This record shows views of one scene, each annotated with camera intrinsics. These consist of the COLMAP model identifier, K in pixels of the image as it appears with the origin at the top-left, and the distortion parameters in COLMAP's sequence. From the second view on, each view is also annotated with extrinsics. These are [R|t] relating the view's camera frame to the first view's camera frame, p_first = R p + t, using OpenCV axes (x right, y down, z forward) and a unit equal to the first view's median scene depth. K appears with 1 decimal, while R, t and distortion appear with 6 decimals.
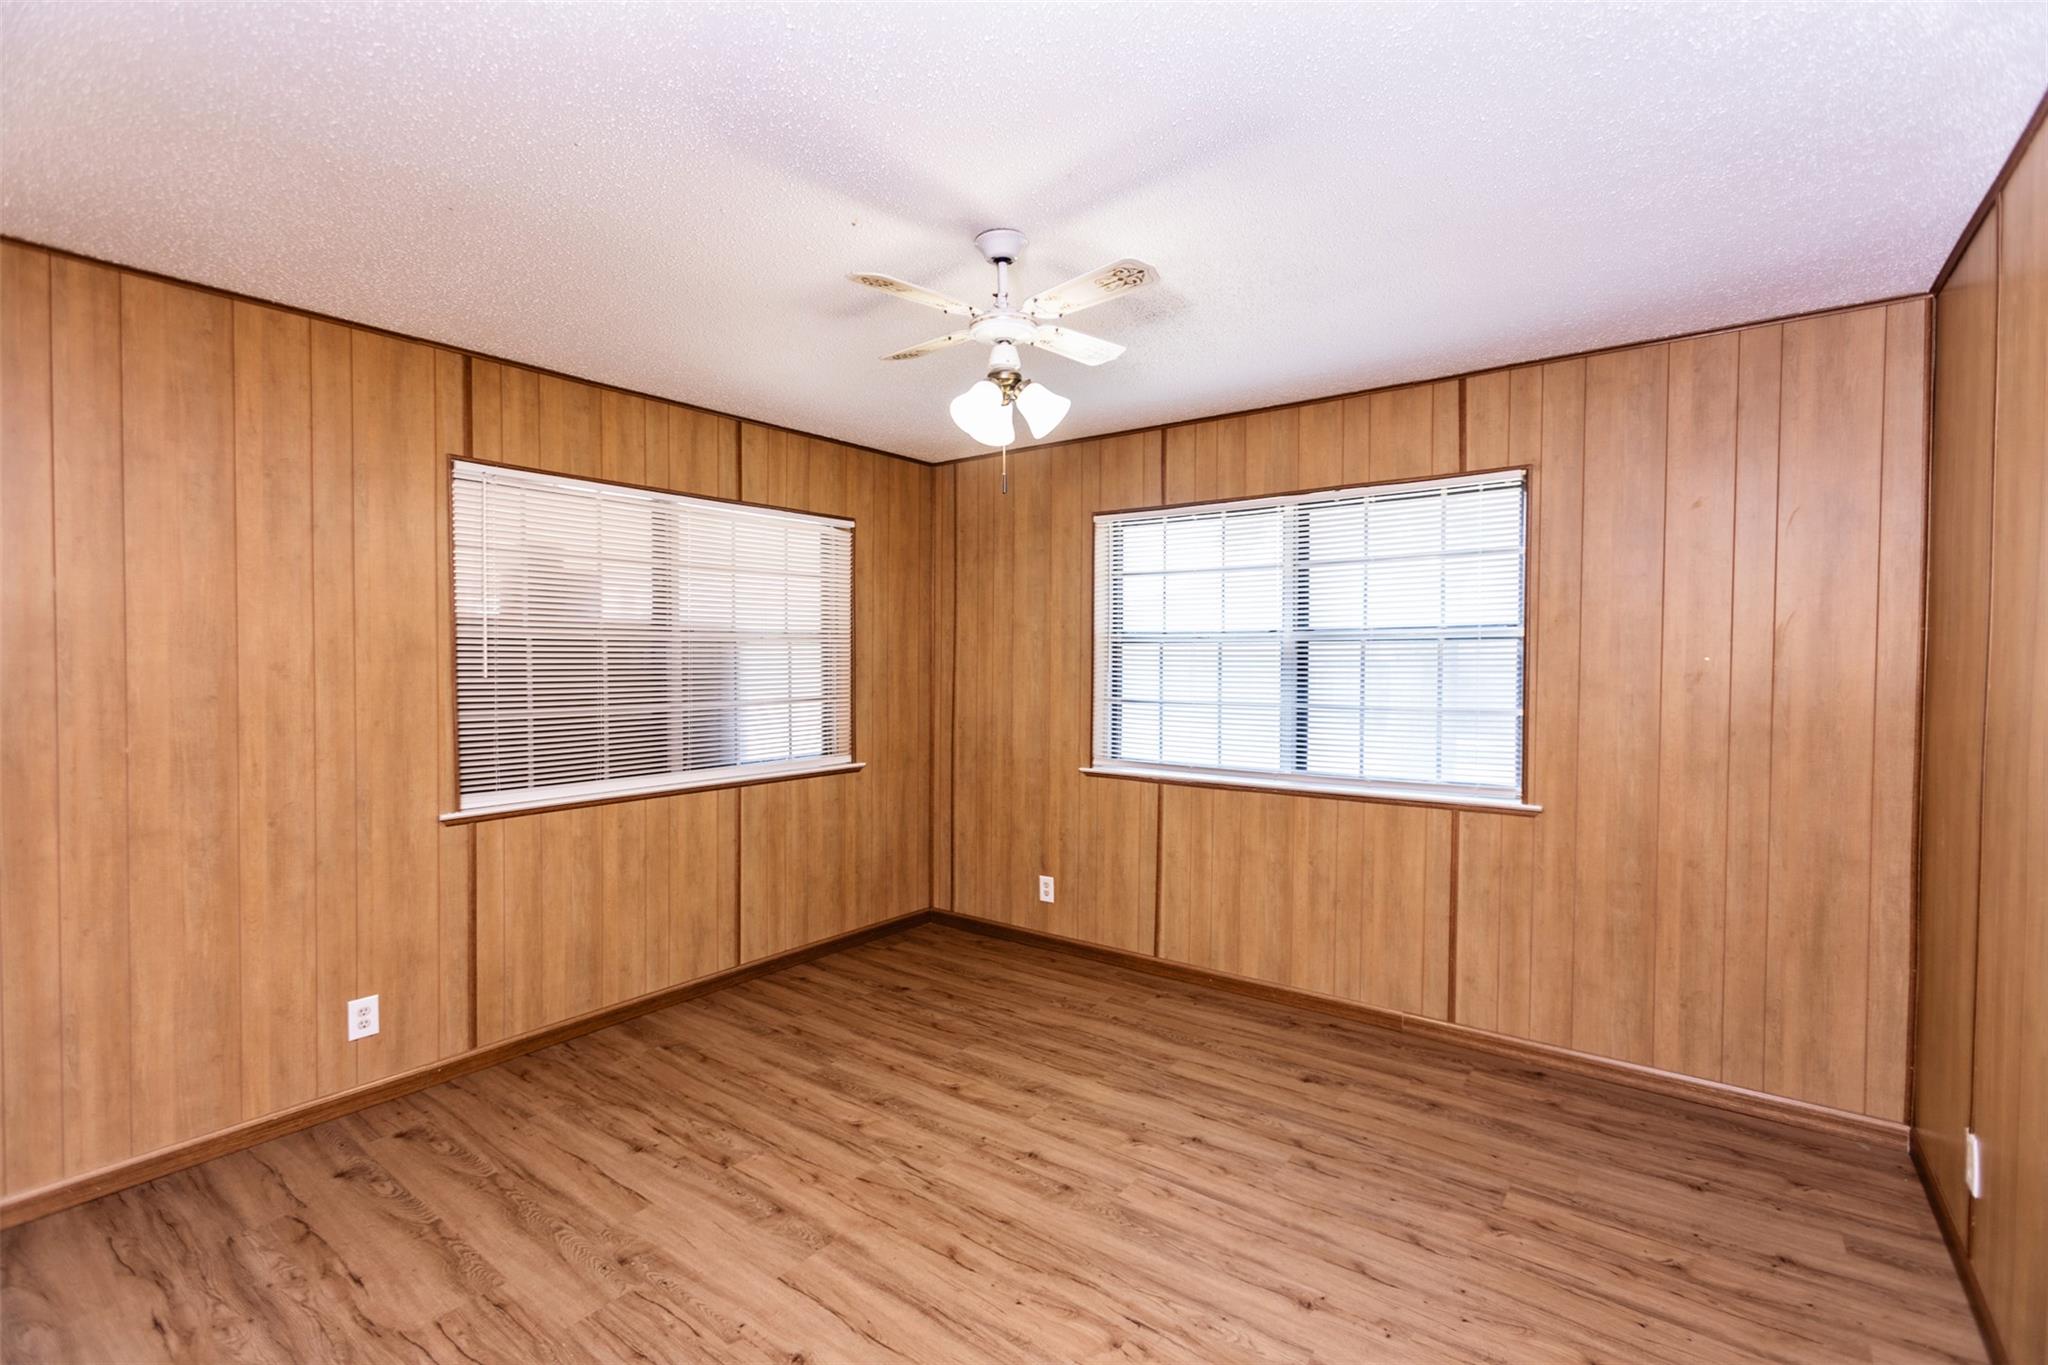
lens RADIAL K [[913.0, 0, 1020.4], [0, 913.0, 684.5], [0, 0, 1]] dist [-0.004797, 0.002893]
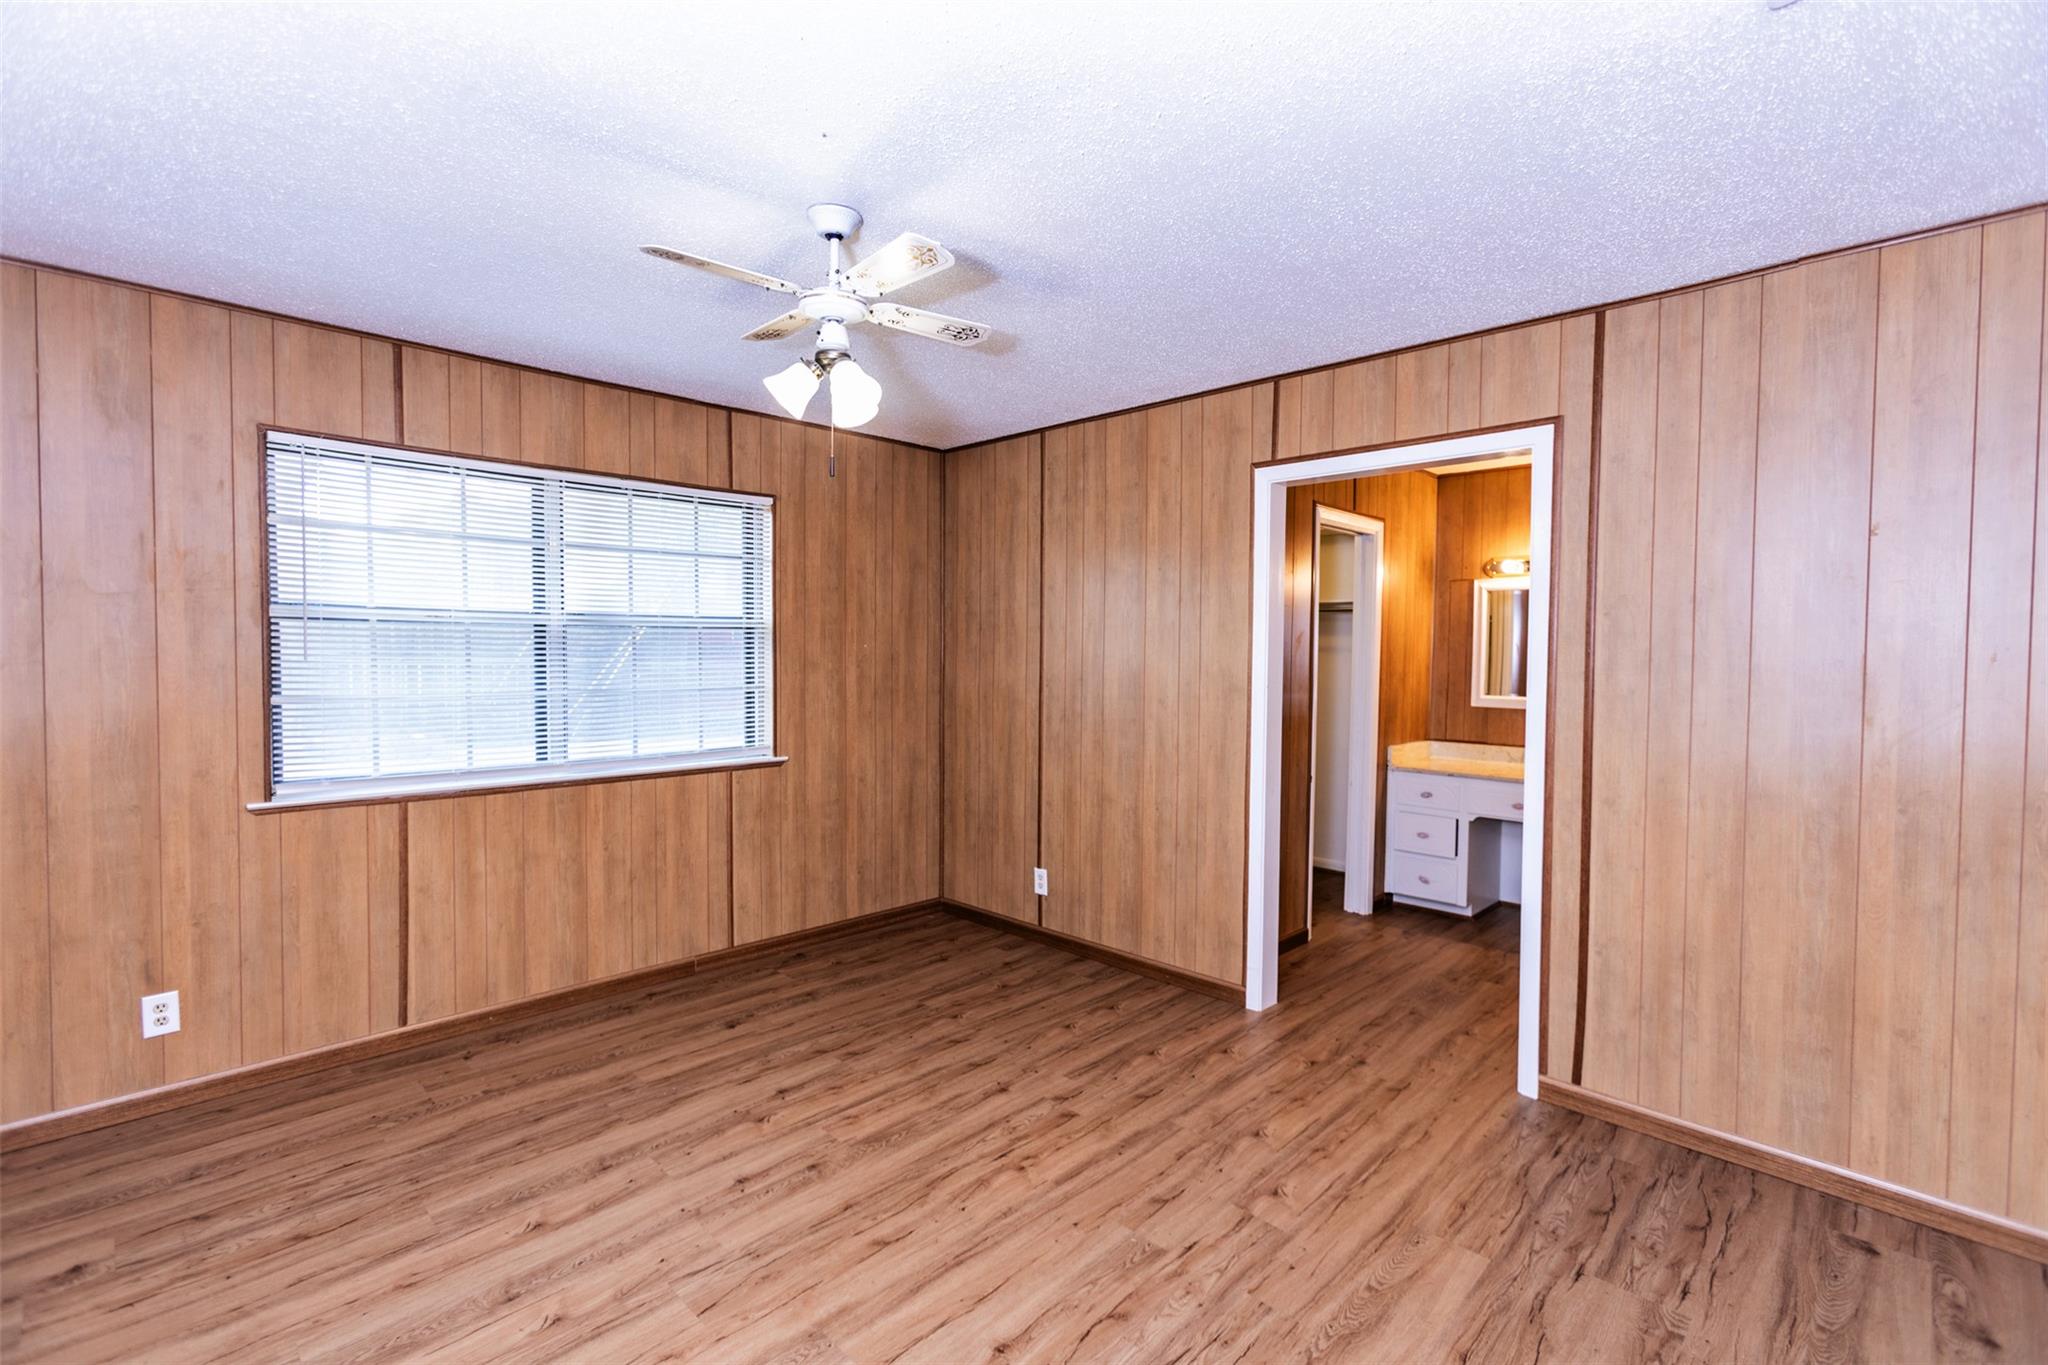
lens RADIAL K [[913.0, 0, 1020.1], [0, 913.0, 680.2], [0, 0, 1]] dist [-0.004797, 0.002893]
pose [[0.131934, -0.032519, 0.990725, -0.674882], [0.017792, 0.999378, 0.030434, -0.011978], [-0.991099, 0.013612, 0.132430, 0.468923]]
